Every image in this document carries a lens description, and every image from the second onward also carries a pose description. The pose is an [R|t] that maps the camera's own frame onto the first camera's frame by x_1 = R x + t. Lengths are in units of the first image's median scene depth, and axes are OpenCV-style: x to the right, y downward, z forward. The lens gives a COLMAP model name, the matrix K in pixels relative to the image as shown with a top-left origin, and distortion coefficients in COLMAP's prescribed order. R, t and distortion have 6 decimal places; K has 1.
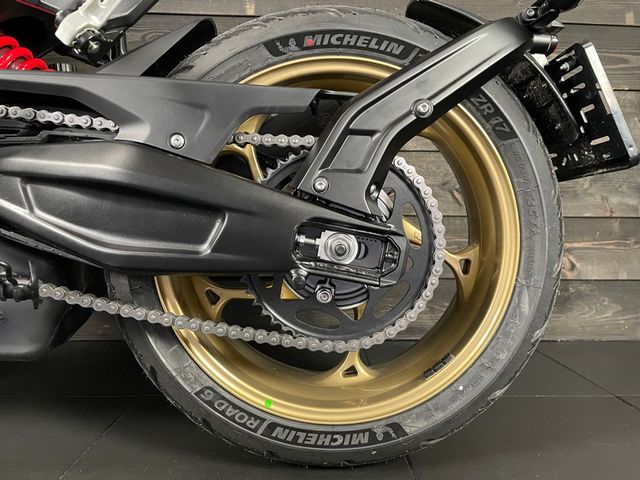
lens RADIAL K [[488.9, 0, 330.5], [0, 488.9, 236.1], [0, 0, 1]] dist [0.082205, -0.108726]
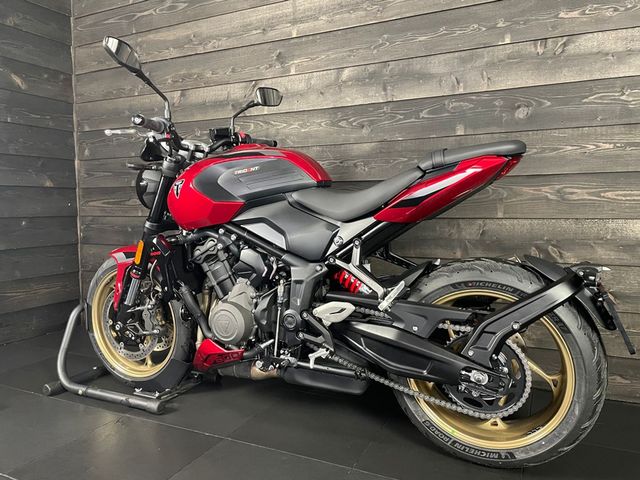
lens RADIAL K [[488.9, 0, 321.8], [0, 488.9, 241.2], [0, 0, 1]] dist [0.082205, -0.108726]
pose [[0.887167, 0.017425, -0.461119, 0.395881], [0.002802, 0.999065, 0.043143, -0.680299], [0.461440, -0.039567, 0.886289, -1.355519]]
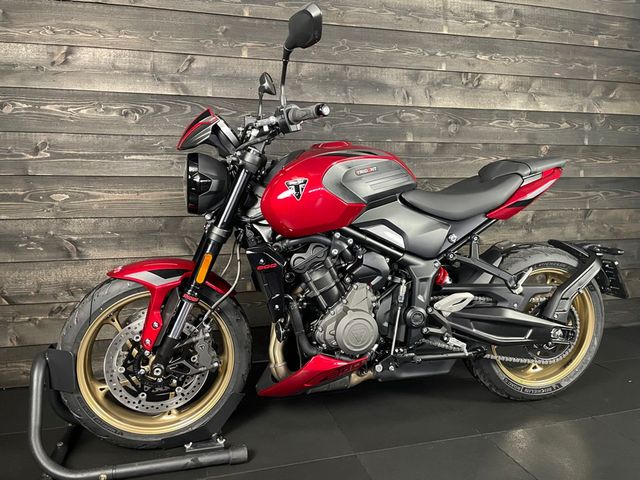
lens RADIAL K [[488.9, 0, 324.1], [0, 488.9, 238.1], [0, 0, 1]] dist [0.082205, -0.108726]
pose [[0.970621, -0.037366, 0.237696, -2.009812], [0.020737, 0.997183, 0.072080, -0.786384], [-0.239720, -0.065033, 0.968662, -1.602332]]
